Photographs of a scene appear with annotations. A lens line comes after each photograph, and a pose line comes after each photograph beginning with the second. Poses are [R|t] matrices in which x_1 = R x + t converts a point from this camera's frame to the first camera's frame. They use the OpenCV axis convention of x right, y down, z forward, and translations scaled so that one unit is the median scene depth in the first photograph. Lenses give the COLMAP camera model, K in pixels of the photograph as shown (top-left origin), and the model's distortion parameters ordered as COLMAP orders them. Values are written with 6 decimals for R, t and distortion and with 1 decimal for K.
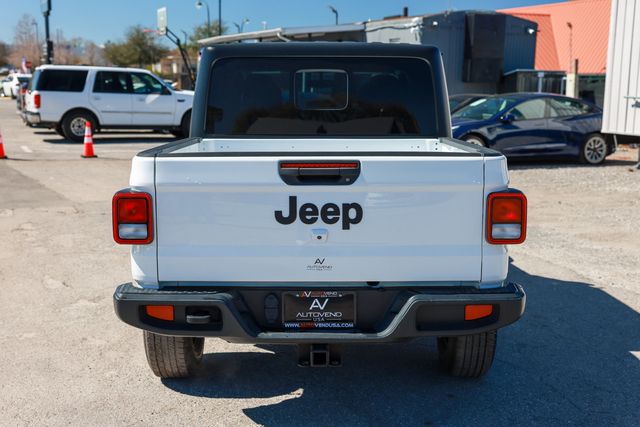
lens RADIAL K [[856.7, 0, 318.0], [0, 856.7, 219.1], [0, 0, 1]] dist [0.069142, 0.000000]
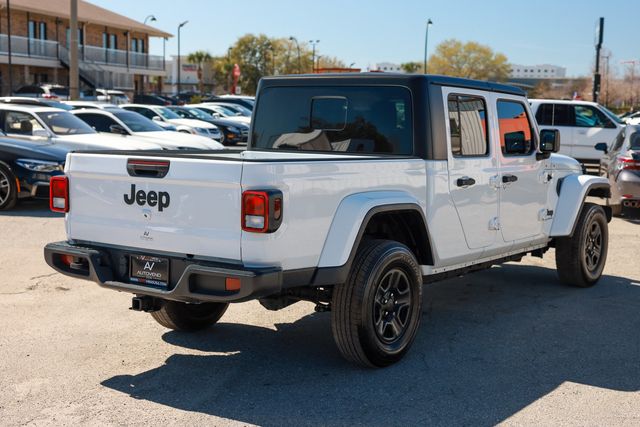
lens RADIAL K [[907.3, 0, 320.7], [0, 907.3, 215.3], [0, 0, 1]] dist [0.073520, 0.000000]
pose [[0.816000, 0.070938, -0.573683, 1.039497], [-0.099798, 0.994827, -0.018937, 0.020119], [0.569372, 0.072705, 0.818859, -0.024249]]
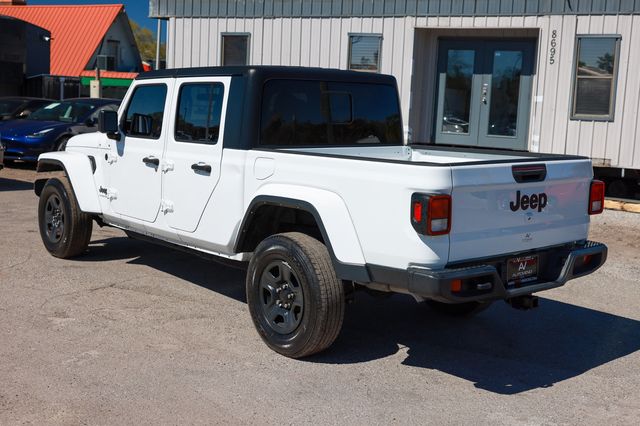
lens RADIAL K [[799.4, 0, 321.1], [0, 799.4, 206.7], [0, 0, 1]] dist [0.013825, 0.000000]
pose [[0.748124, -0.064126, 0.660453, -1.114531], [0.067022, 0.997532, 0.020935, -0.048595], [-0.660166, 0.028603, 0.750575, 0.226594]]
